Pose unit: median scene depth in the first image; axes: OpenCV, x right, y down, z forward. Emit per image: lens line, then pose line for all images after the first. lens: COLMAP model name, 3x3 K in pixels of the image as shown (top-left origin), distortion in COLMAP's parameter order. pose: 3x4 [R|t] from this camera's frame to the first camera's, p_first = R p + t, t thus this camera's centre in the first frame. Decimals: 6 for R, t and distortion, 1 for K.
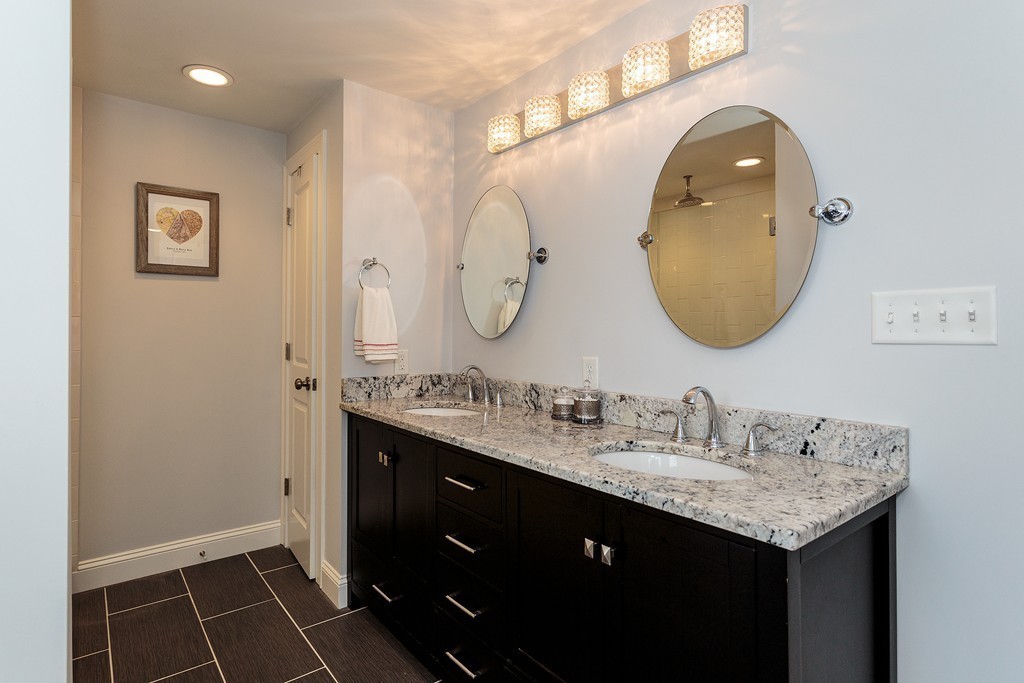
lens RADIAL K [[526.8, 0, 506.3], [0, 526.8, 333.9], [0, 0, 1]] dist [-0.000673, 0.000213]
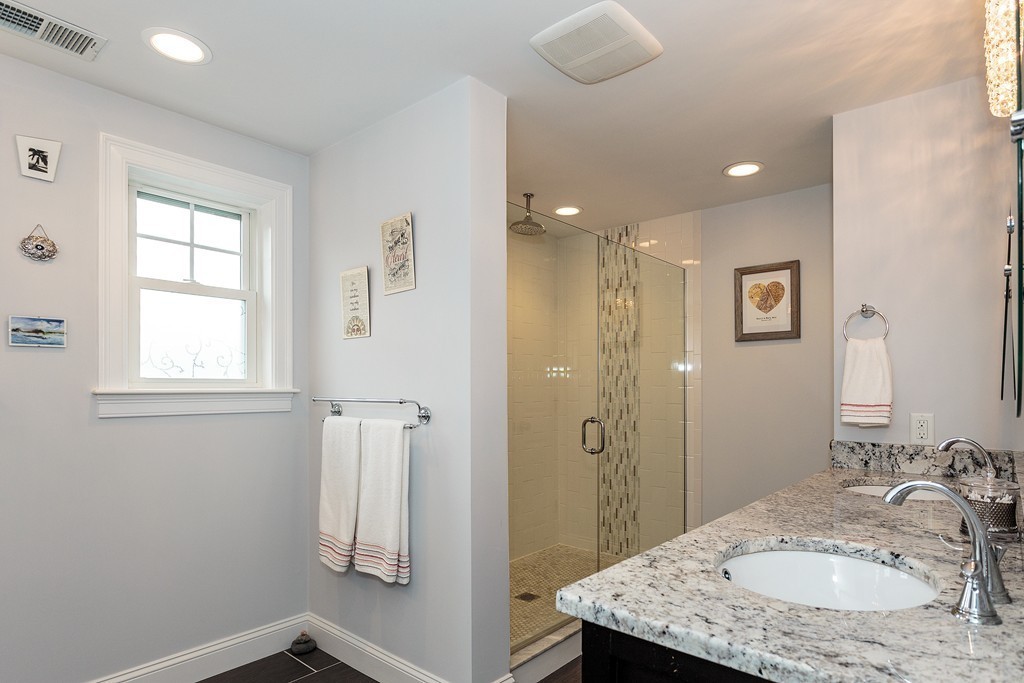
lens RADIAL K [[570.3, 0, 511.0], [0, 570.3, 393.0], [0, 0, 1]] dist [0.001885, 0.000881]
pose [[0.187101, 0.004961, -0.982328, 0.517899], [-0.010046, 0.999945, 0.003137, 0.003642], [0.982289, 0.009282, 0.187140, 0.240770]]
